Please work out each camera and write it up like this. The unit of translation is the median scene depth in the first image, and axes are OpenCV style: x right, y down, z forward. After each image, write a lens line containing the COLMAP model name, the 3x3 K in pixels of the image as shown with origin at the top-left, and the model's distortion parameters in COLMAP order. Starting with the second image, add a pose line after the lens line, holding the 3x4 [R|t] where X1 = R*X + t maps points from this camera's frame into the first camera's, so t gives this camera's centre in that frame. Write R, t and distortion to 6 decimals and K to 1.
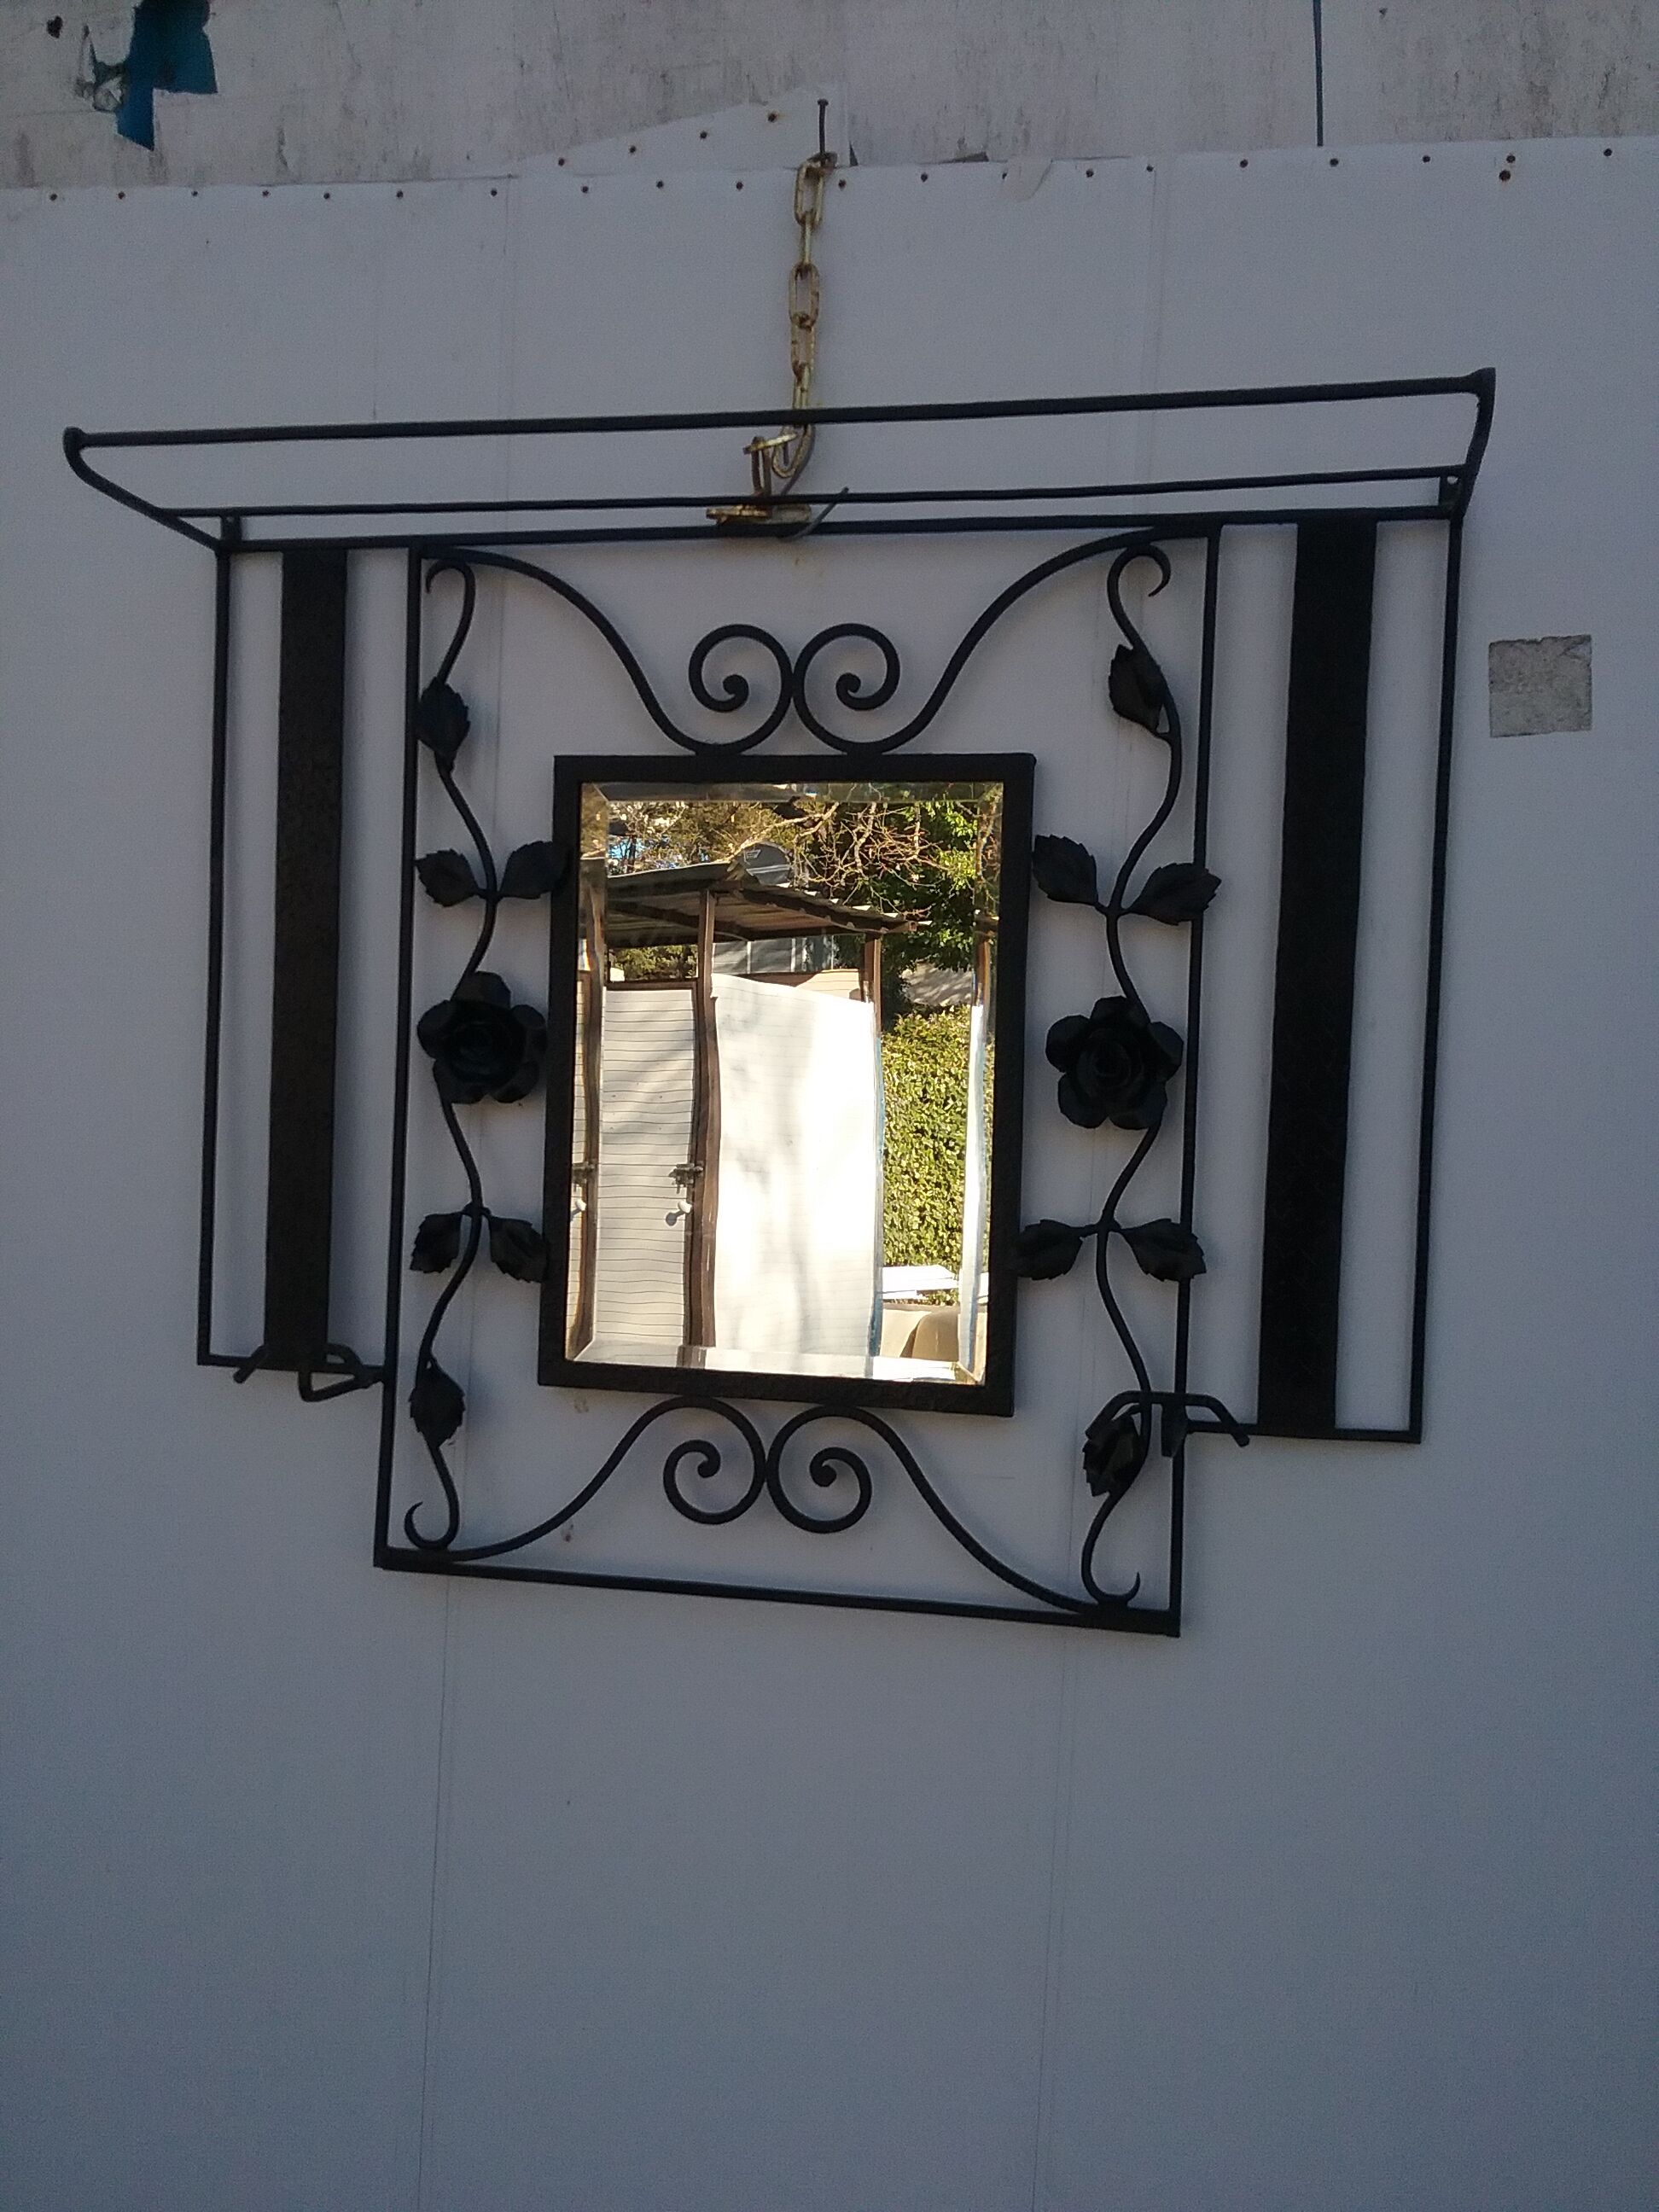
lens RADIAL K [[2174.3, 0, 829.5], [0, 2174.3, 1106.0], [0, 0, 1]] dist [0.131292, -0.254106]
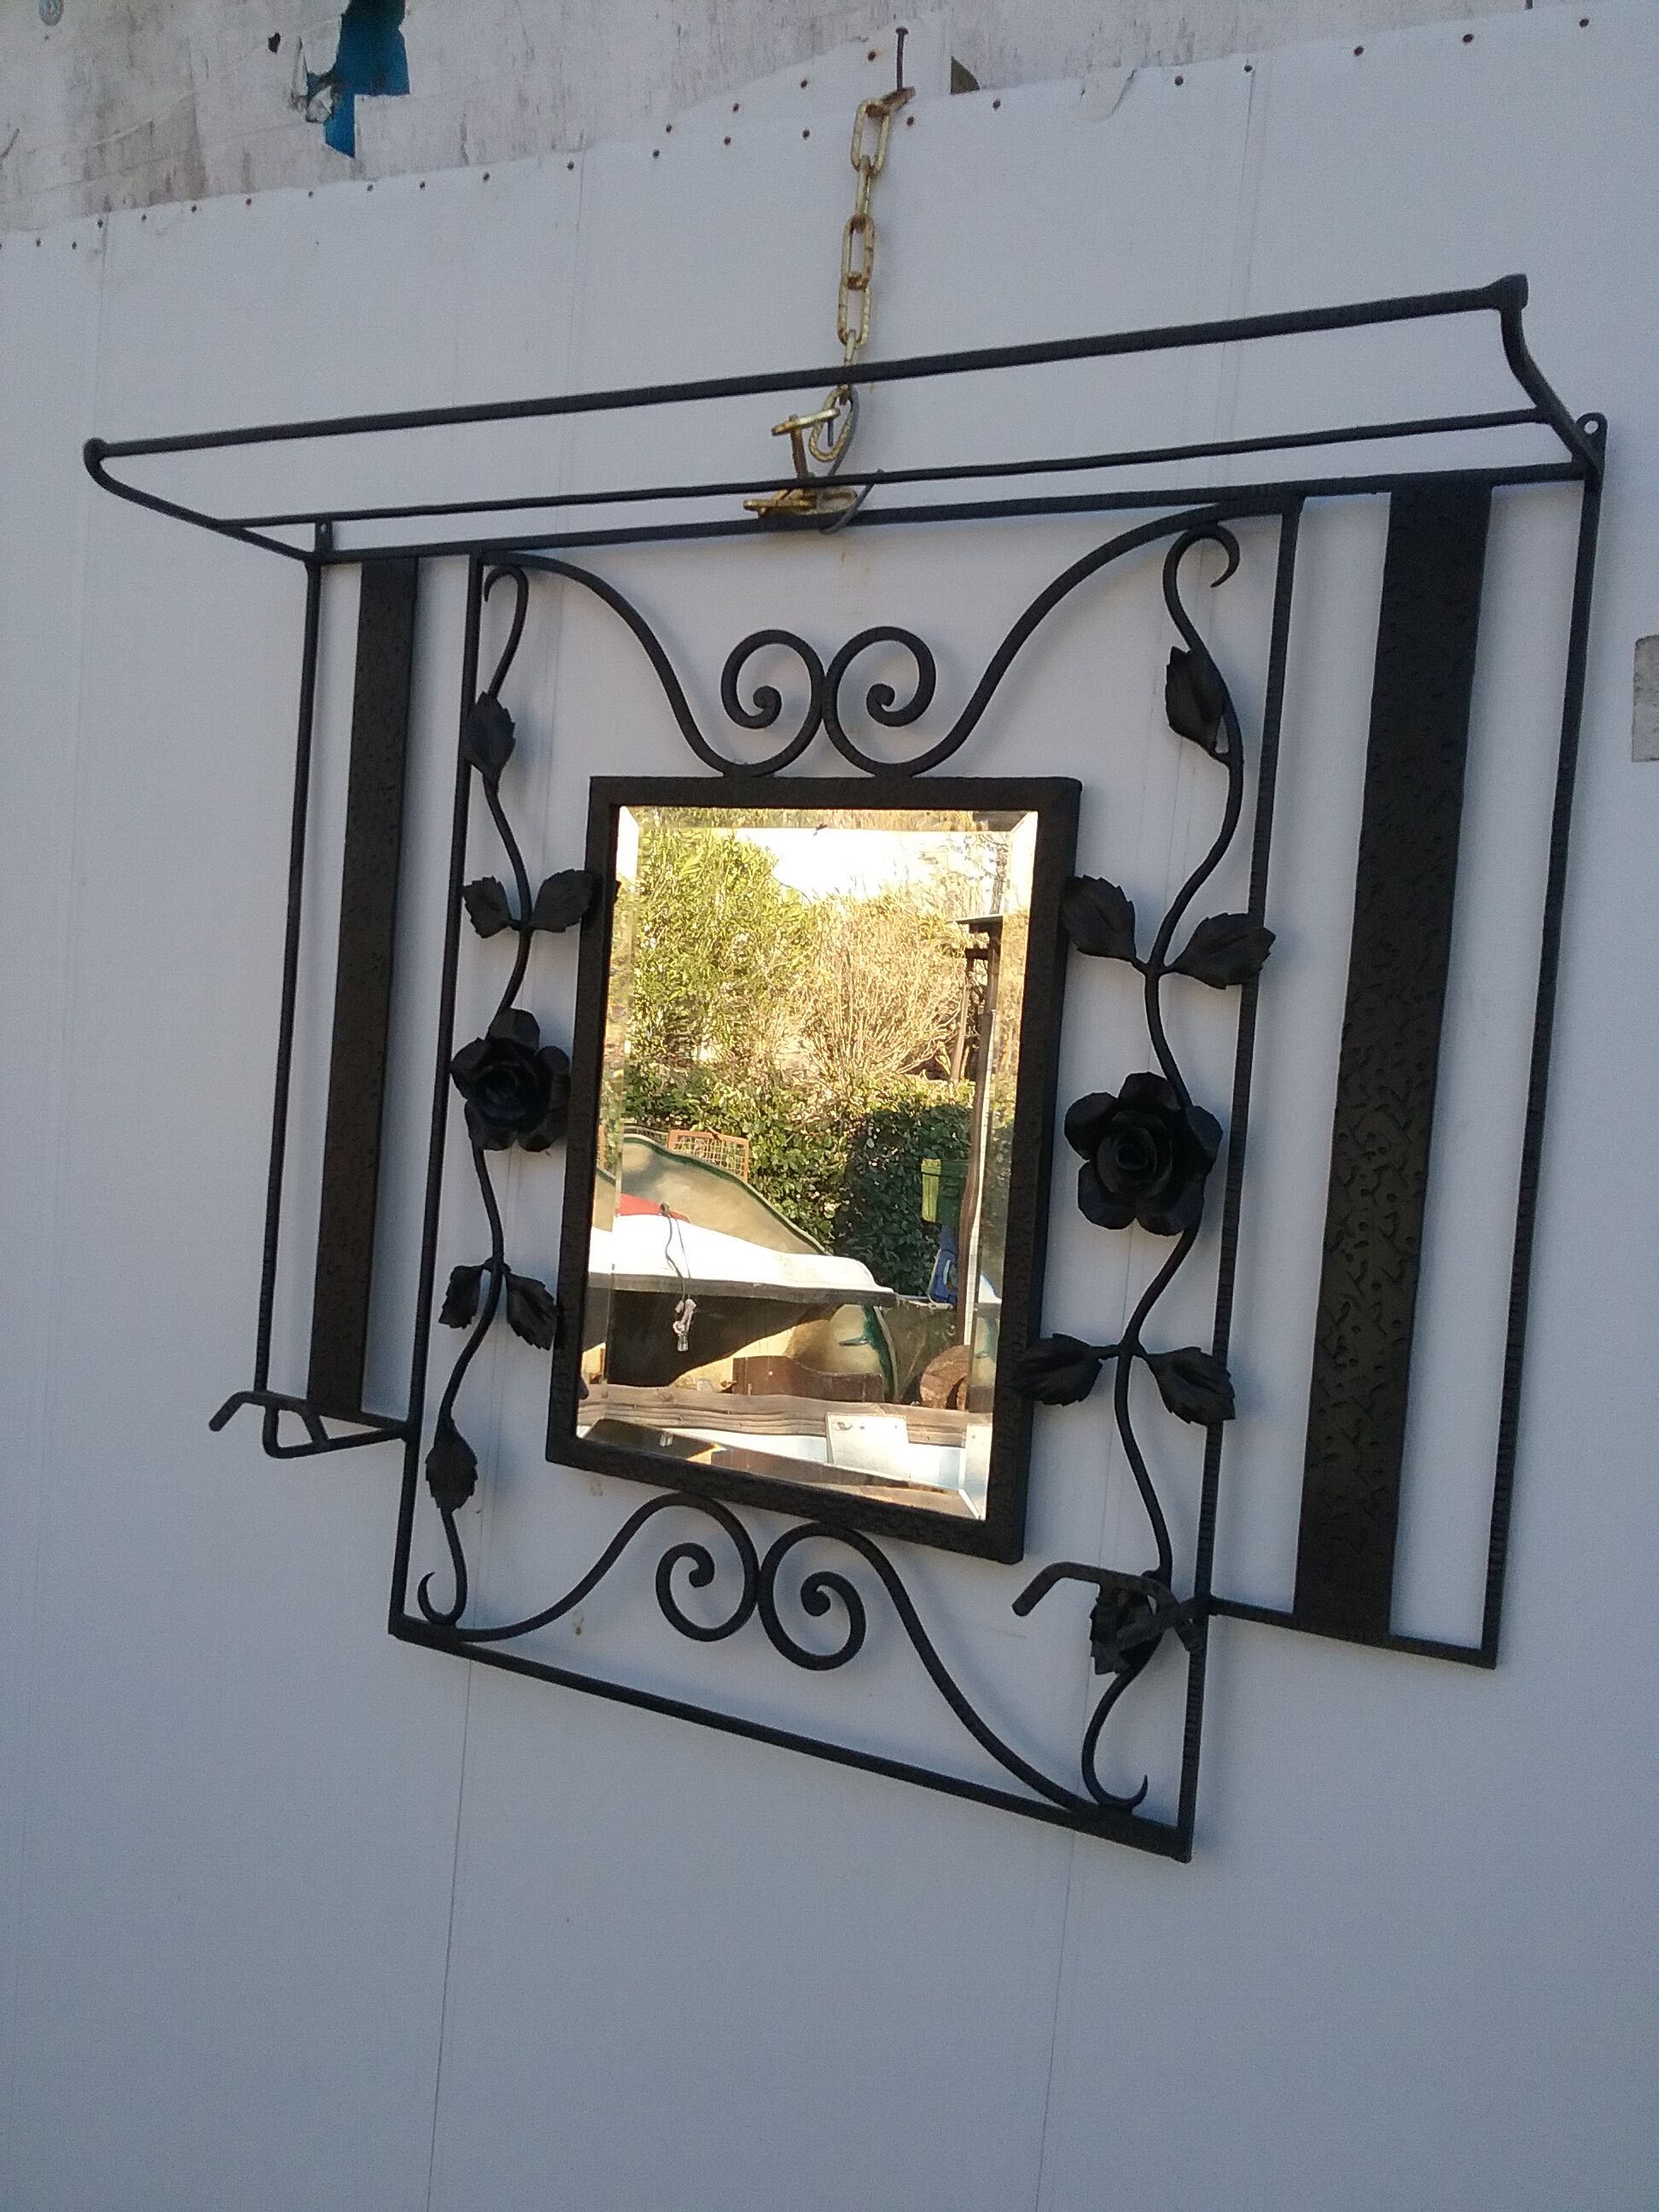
lens RADIAL K [[2174.3, 0, 829.5], [0, 2174.3, 1106.0], [0, 0, 1]] dist [0.131292, -0.254106]
pose [[0.942195, 0.057657, -0.330067, 0.284638], [-0.061050, 0.998135, 0.000088, -0.029481], [0.329456, 0.020068, 0.943958, 0.177645]]
